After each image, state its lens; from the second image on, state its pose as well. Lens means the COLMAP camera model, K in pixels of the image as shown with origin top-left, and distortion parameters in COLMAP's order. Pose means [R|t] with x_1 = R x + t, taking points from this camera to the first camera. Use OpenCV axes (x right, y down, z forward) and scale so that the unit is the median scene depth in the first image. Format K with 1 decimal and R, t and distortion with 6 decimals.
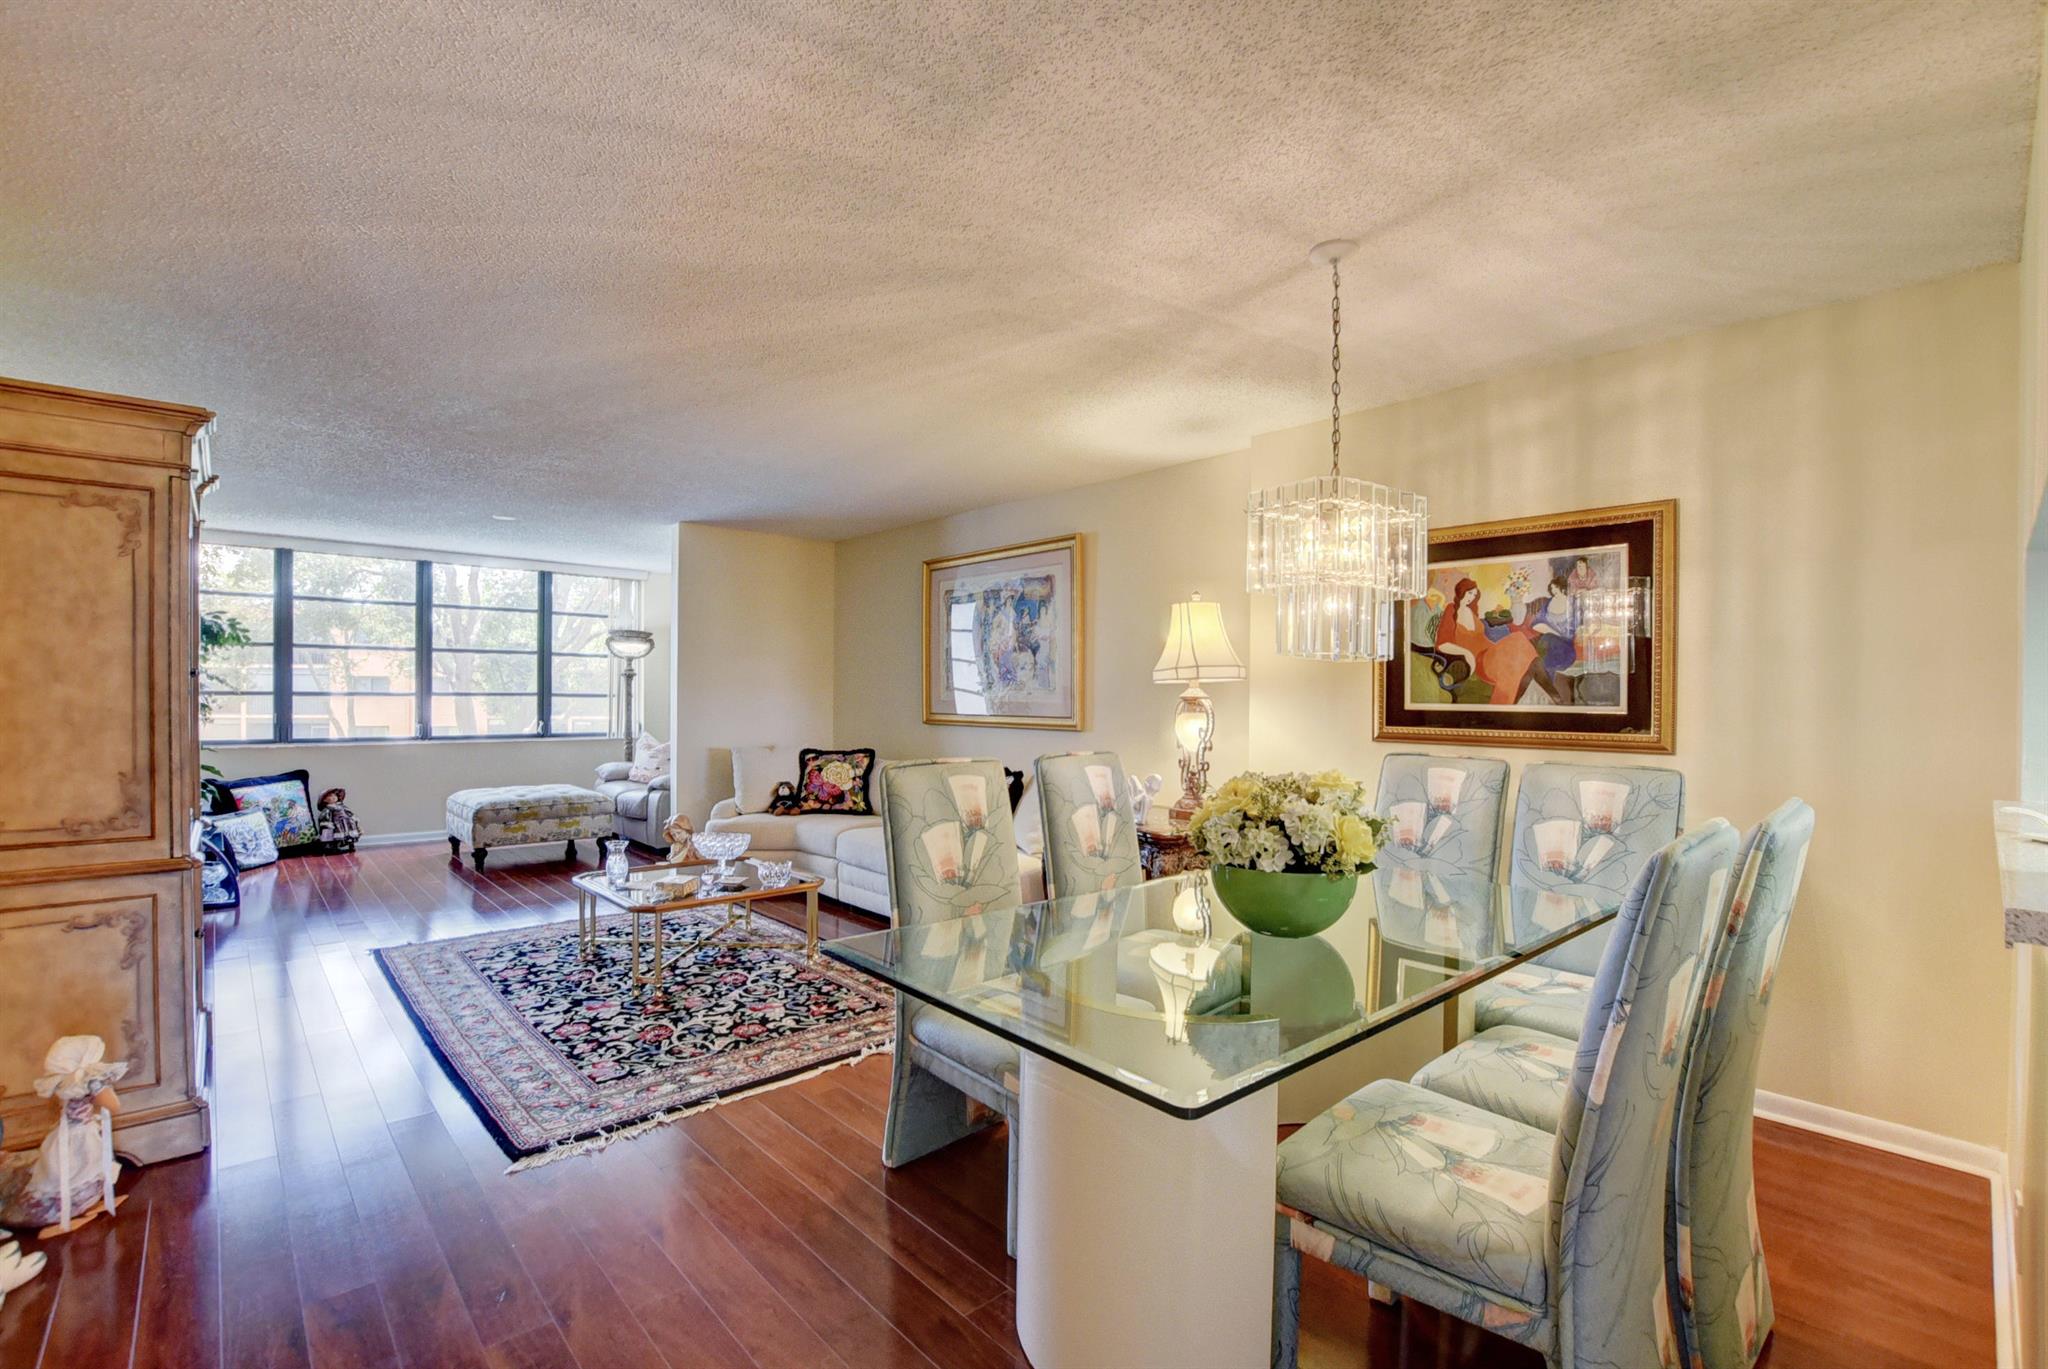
lens RADIAL K [[906.9, 0, 1033.1], [0, 906.9, 701.9], [0, 0, 1]] dist [-0.030955, 0.003920]
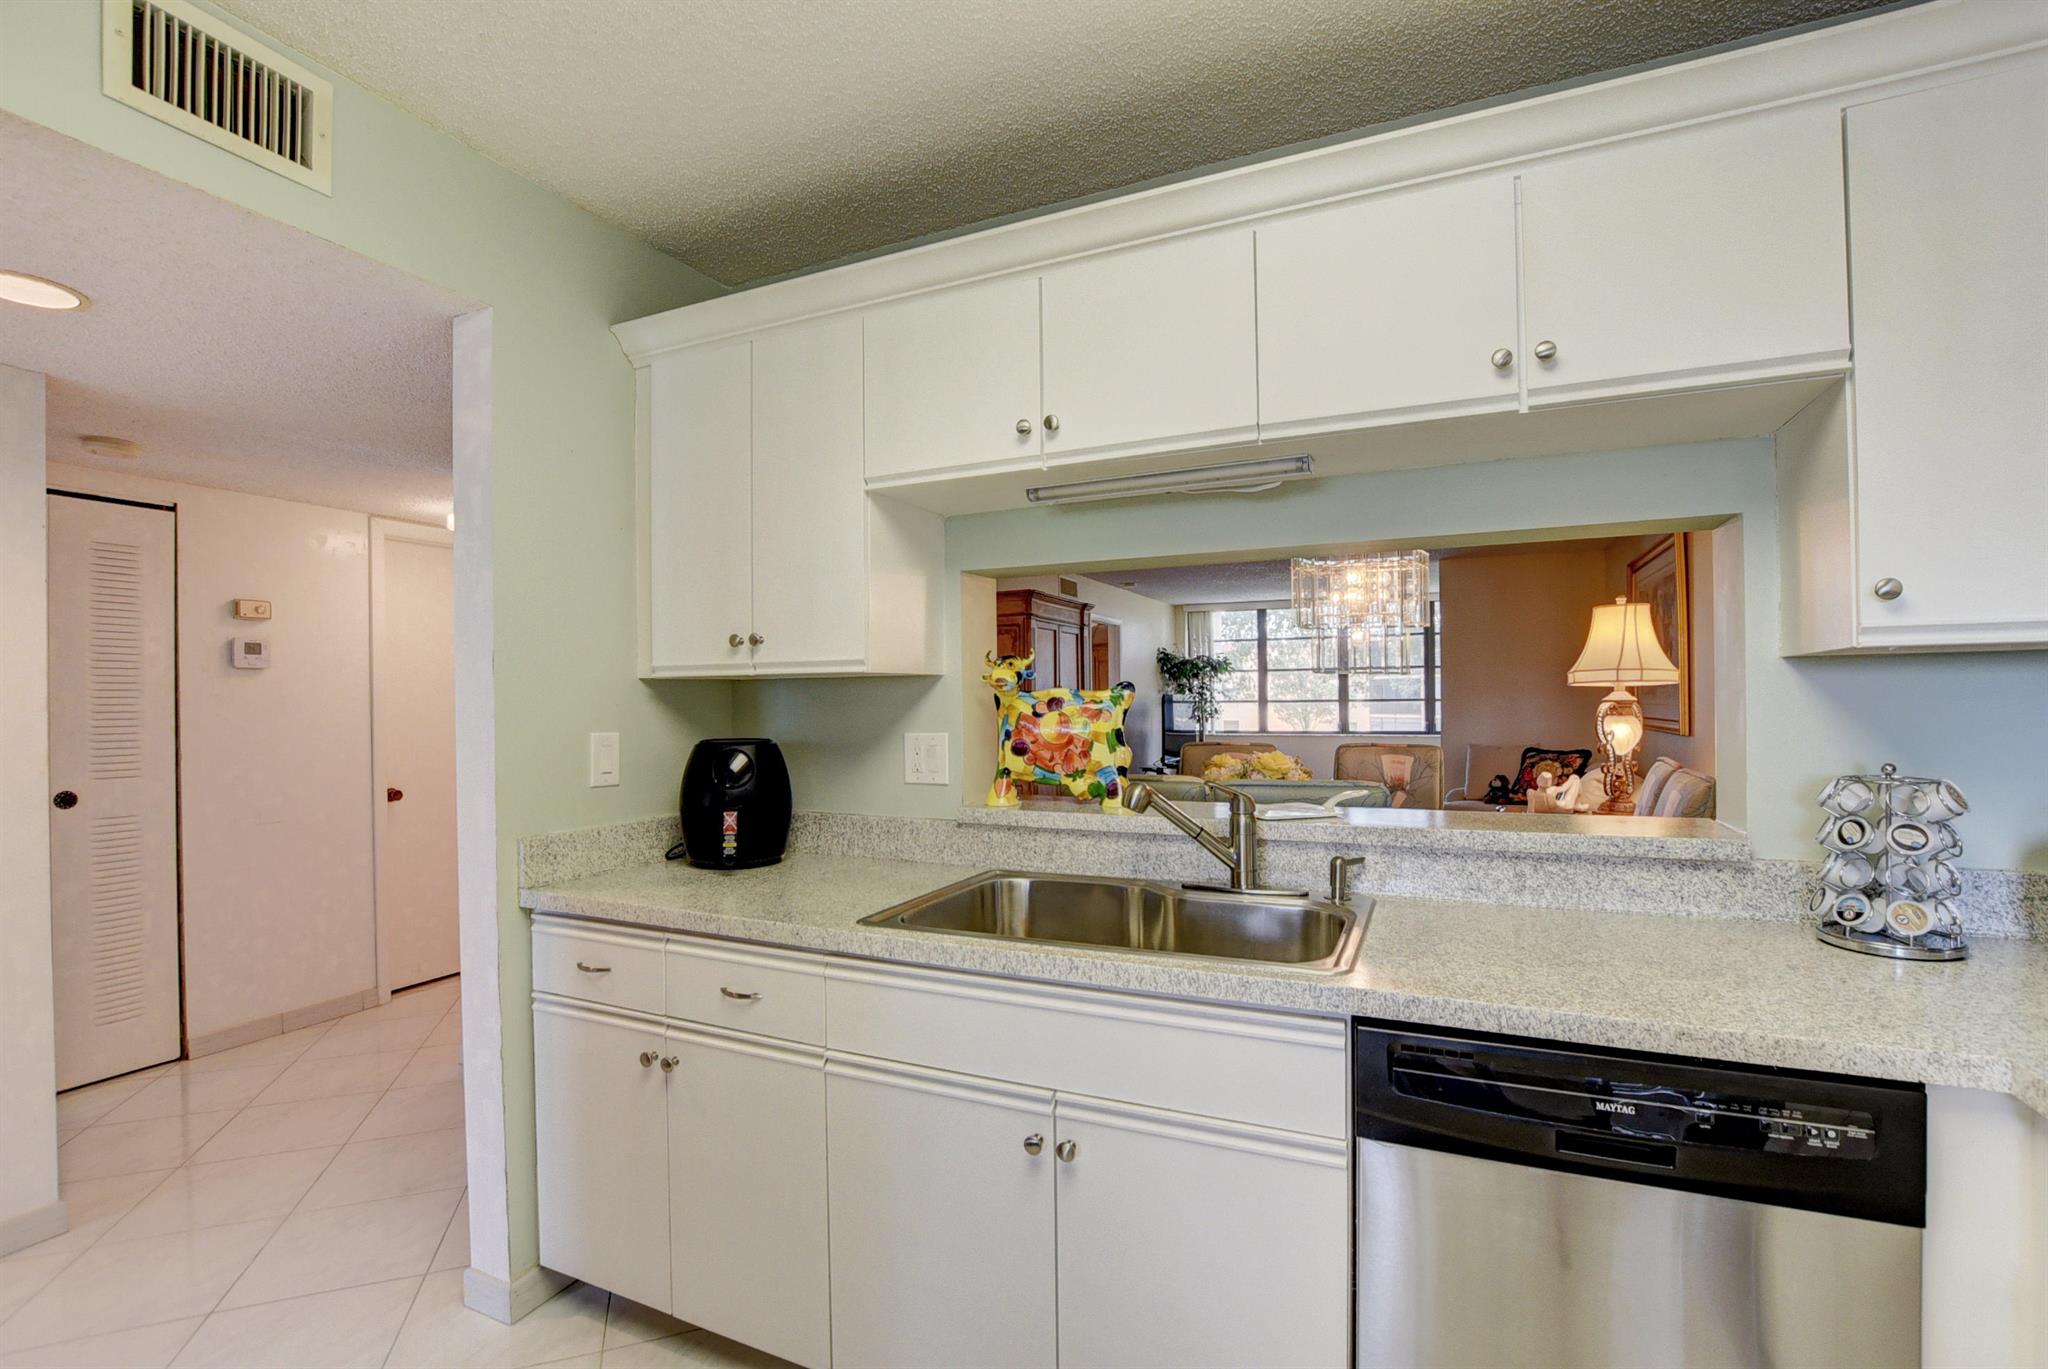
lens RADIAL K [[906.9, 0, 1033.1], [0, 906.9, 701.9], [0, 0, 1]] dist [-0.030955, 0.003920]
pose [[0.386306, -0.009291, -0.922324, 0.751060], [0.006611, 0.999951, -0.007304, -0.000850], [0.922347, -0.003276, 0.386349, 0.017149]]
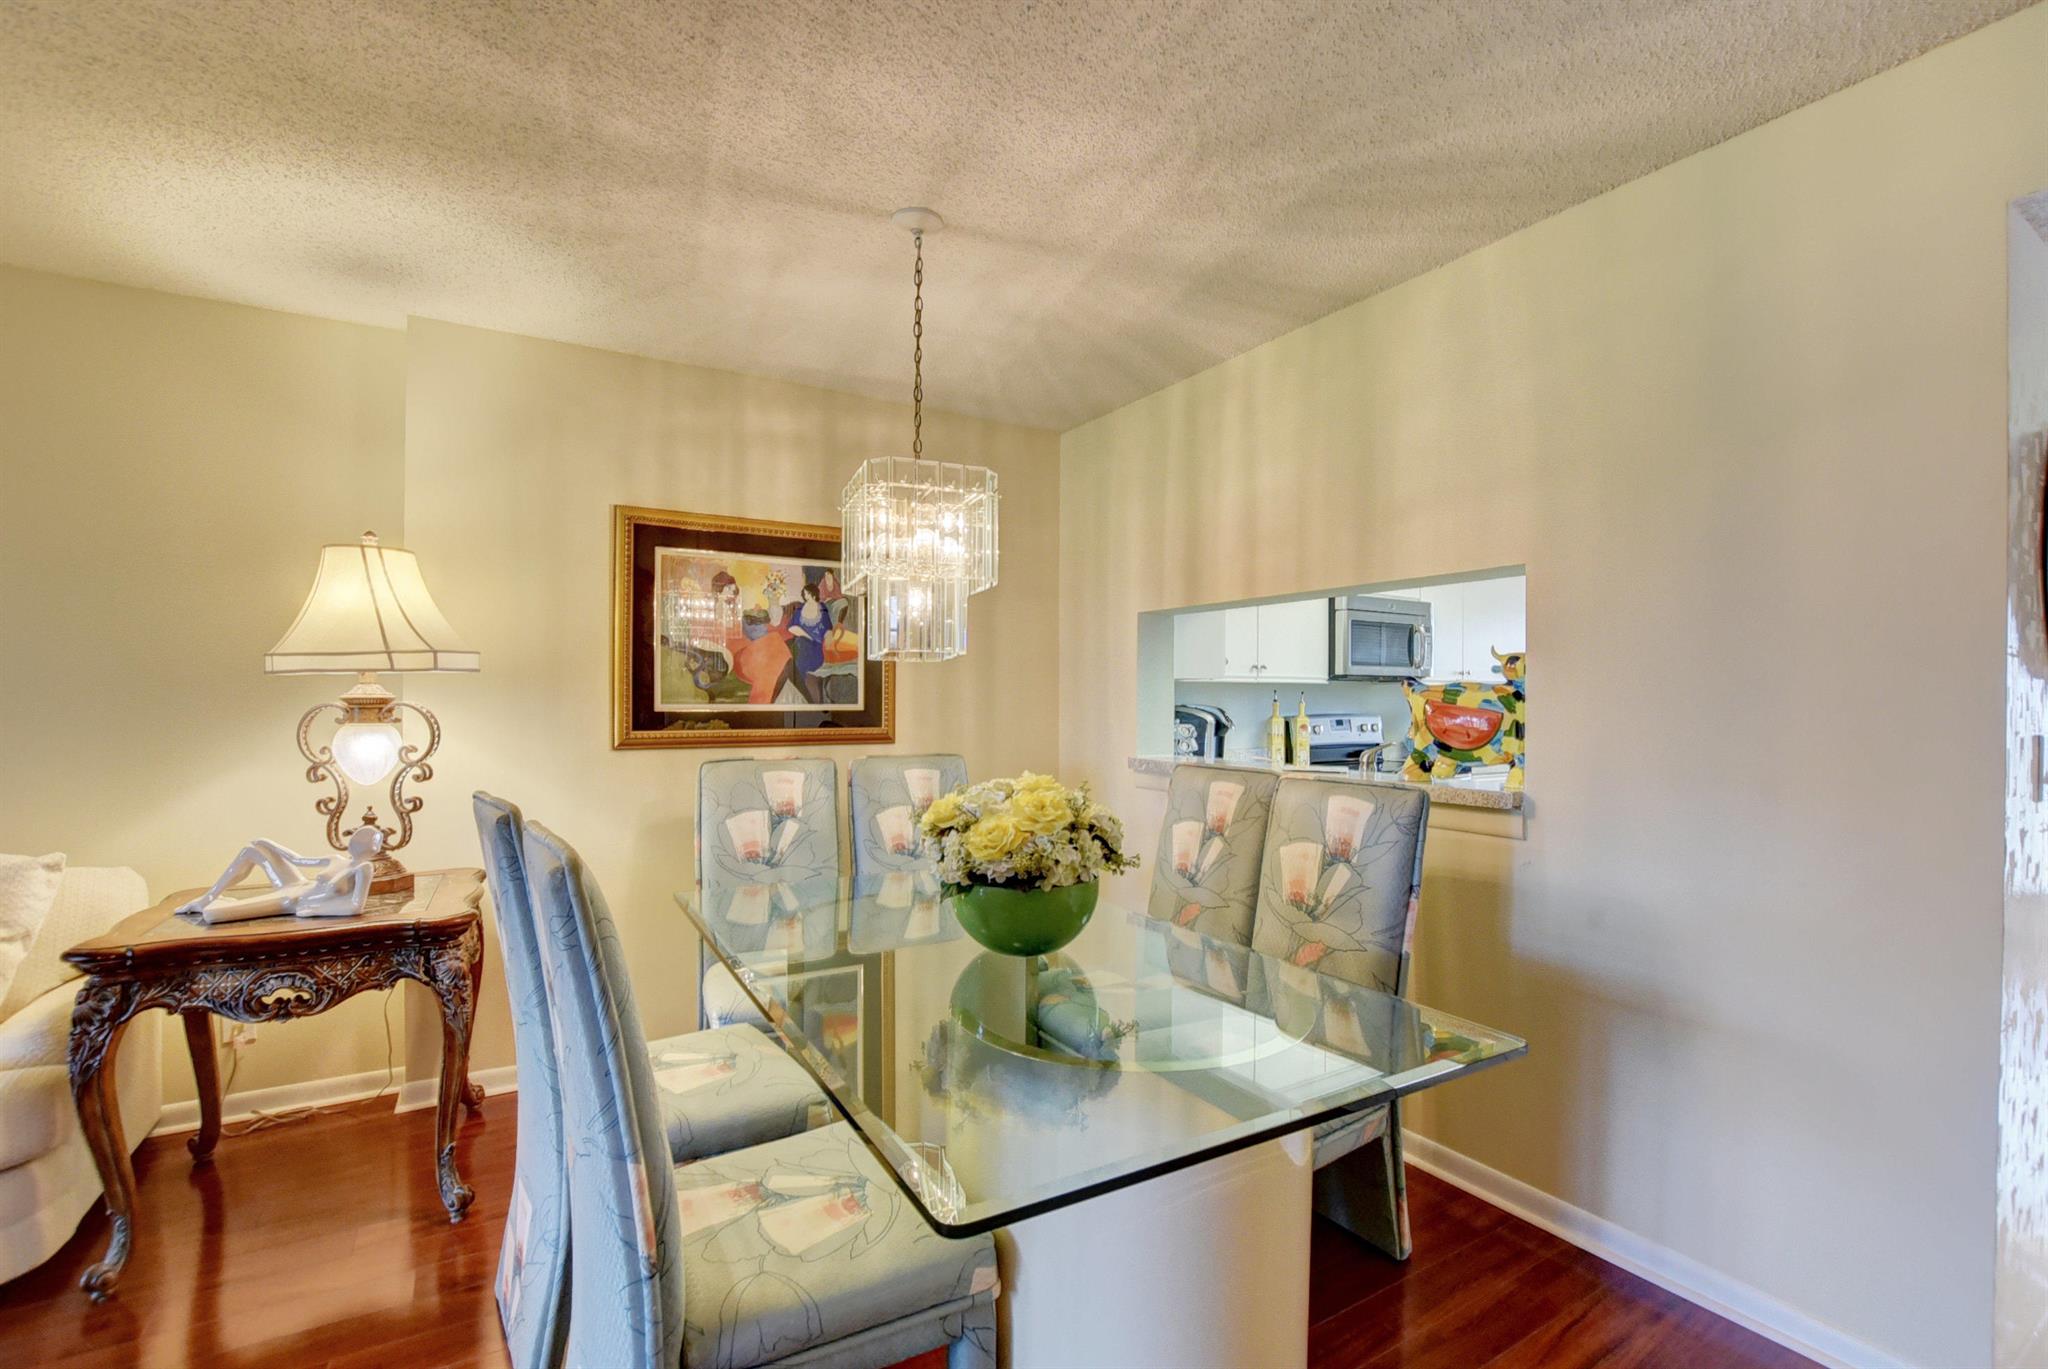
lens RADIAL K [[906.9, 0, 1033.1], [0, 906.9, 701.9], [0, 0, 1]] dist [-0.030955, 0.003920]
pose [[0.192853, -0.011182, 0.981164, -0.305193], [0.005674, 0.999931, 0.010280, -0.006183], [-0.981211, 0.003584, 0.192903, 0.381726]]
